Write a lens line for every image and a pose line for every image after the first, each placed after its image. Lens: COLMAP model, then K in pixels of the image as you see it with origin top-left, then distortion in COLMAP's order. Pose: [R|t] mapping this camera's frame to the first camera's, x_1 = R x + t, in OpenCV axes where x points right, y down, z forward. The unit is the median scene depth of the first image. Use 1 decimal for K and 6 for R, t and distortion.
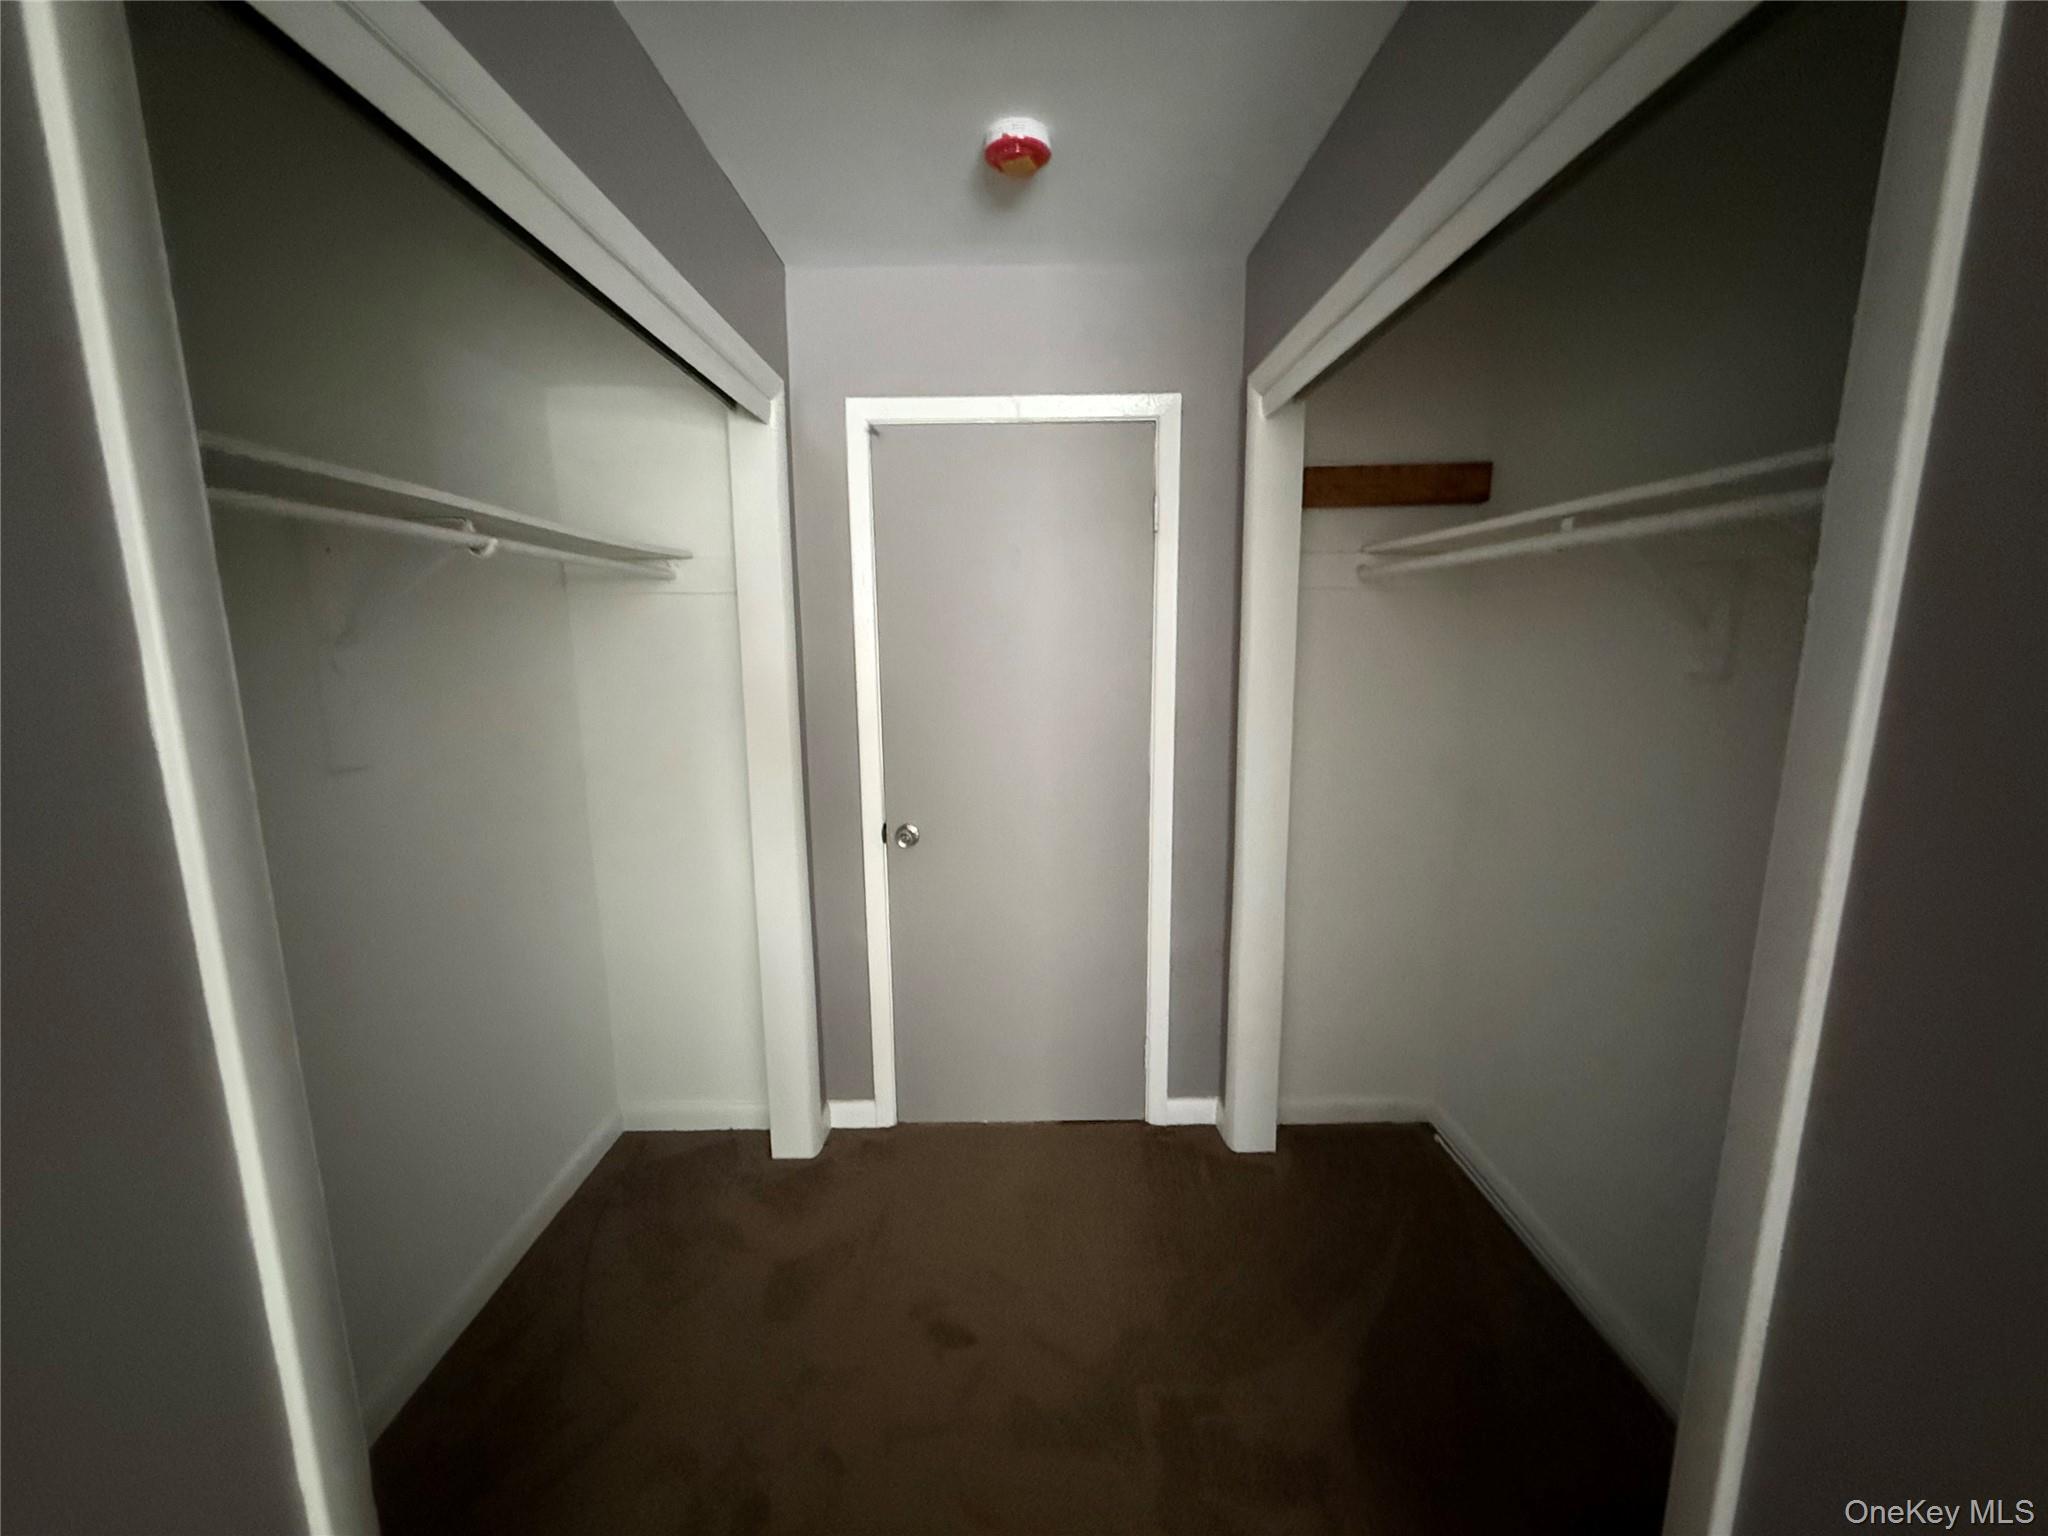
lens RADIAL K [[818.4, 0, 1017.2], [0, 818.4, 763.3], [0, 0, 1]] dist [0.000938, -0.000283]
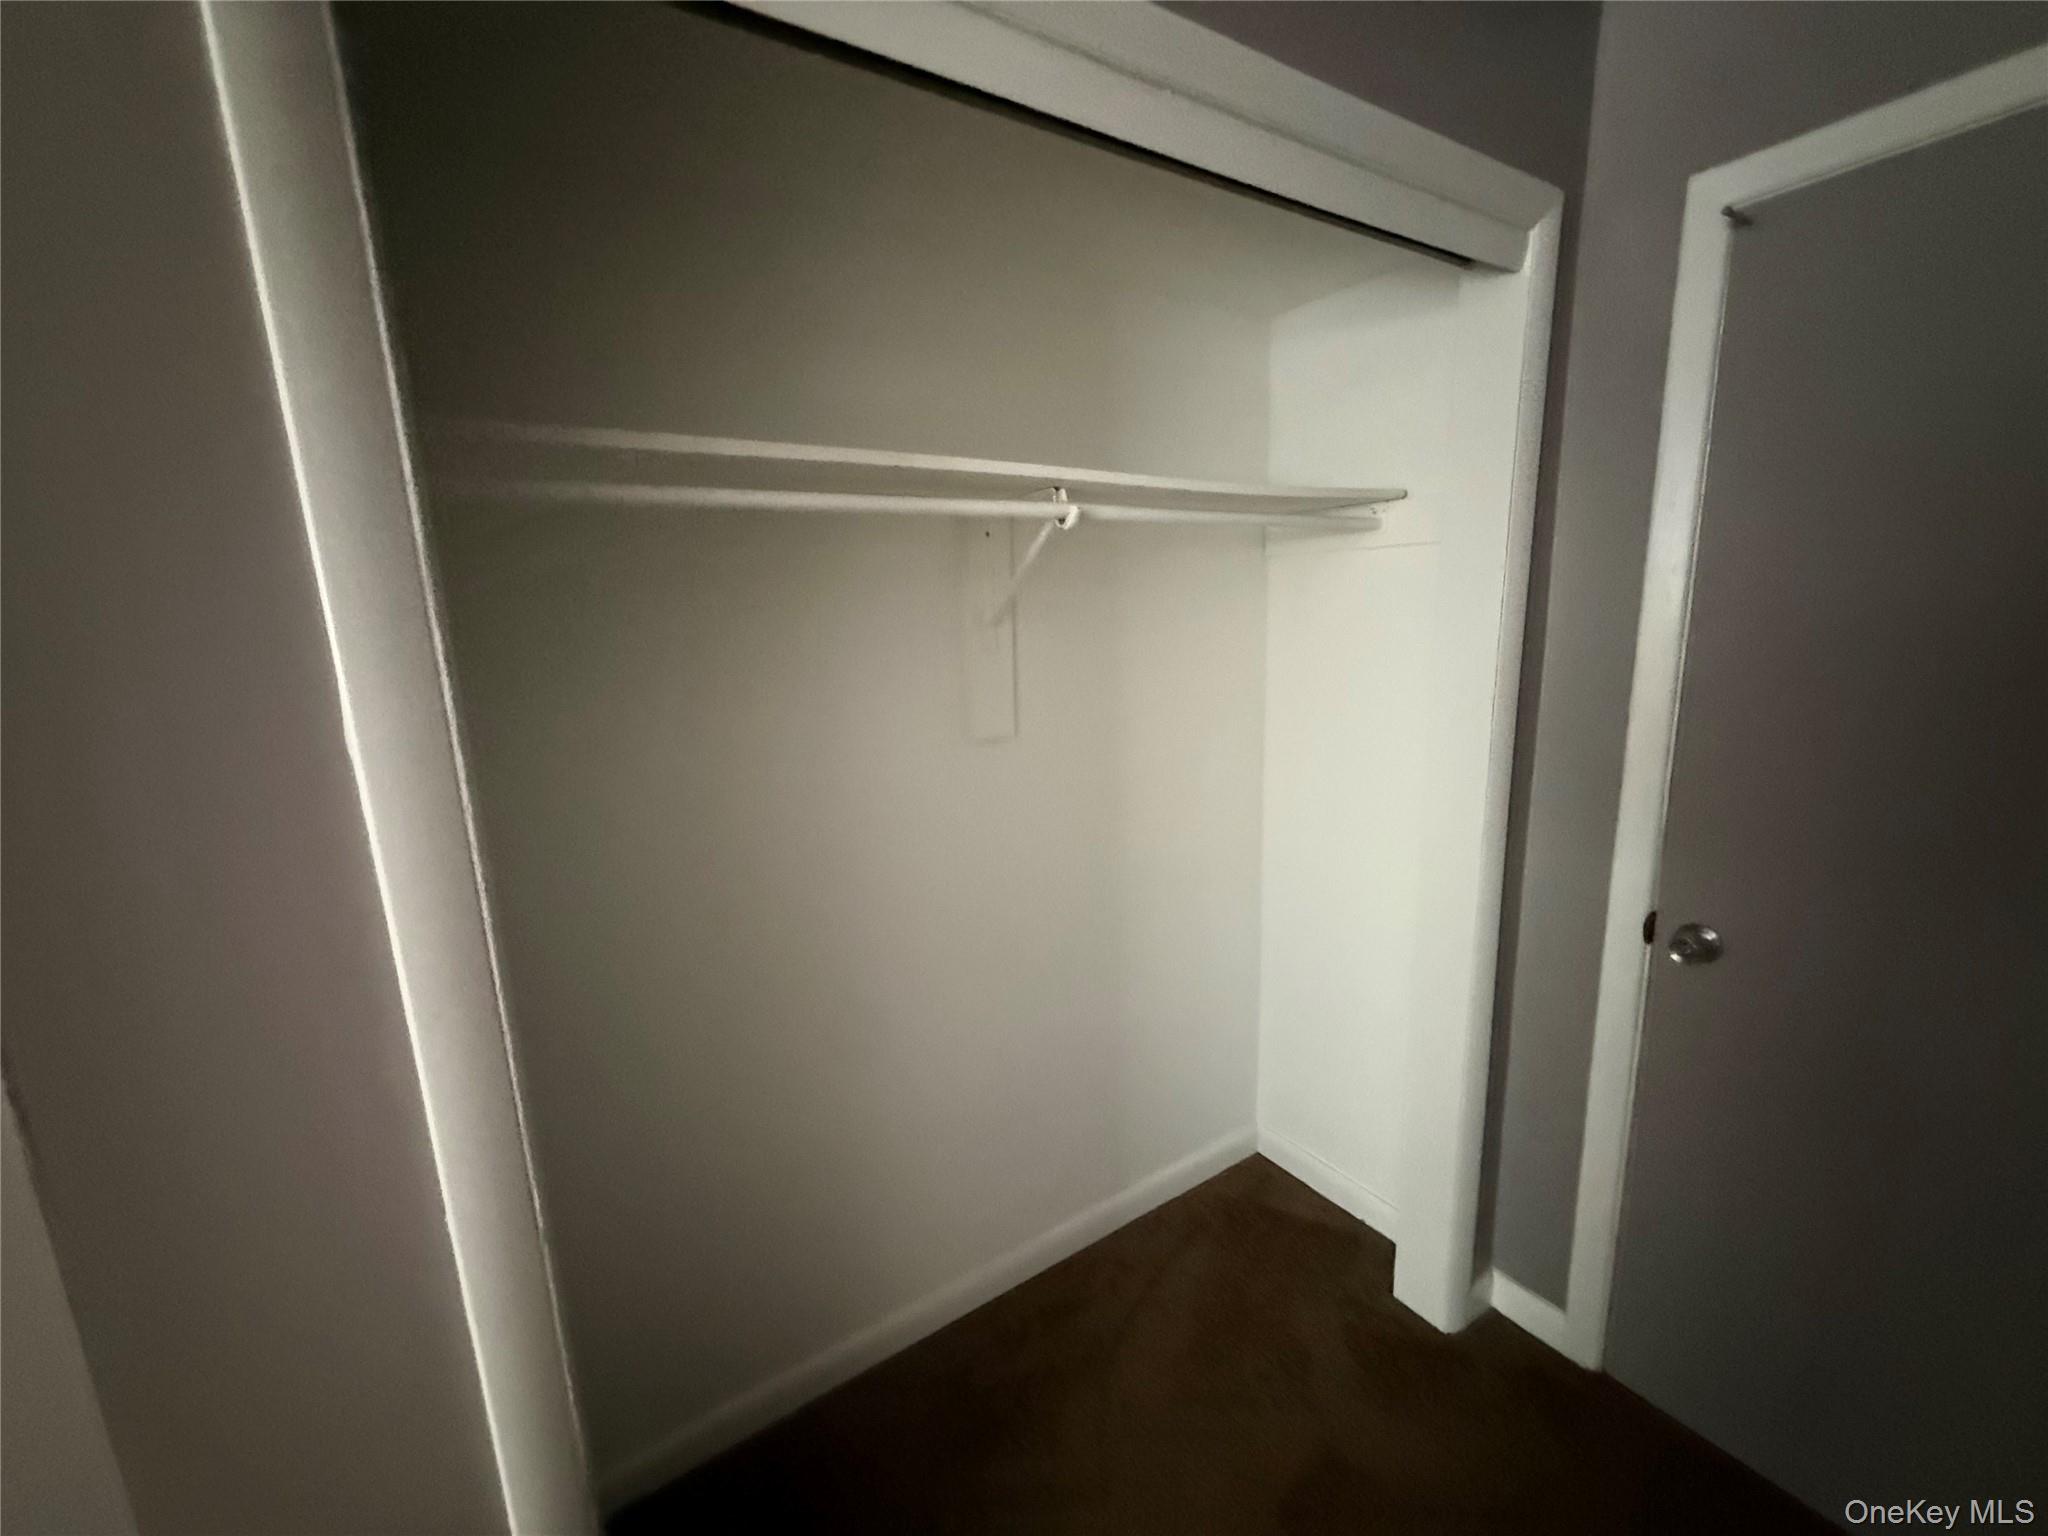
lens RADIAL K [[818.4, 0, 1035.0], [0, 818.4, 770.6], [0, 0, 1]] dist [0.000938, -0.000283]
pose [[0.541326, 0.157259, -0.825976, 0.078652], [-0.101556, 0.987391, 0.121433, -0.060615], [0.834657, 0.018147, 0.550471, 0.309131]]
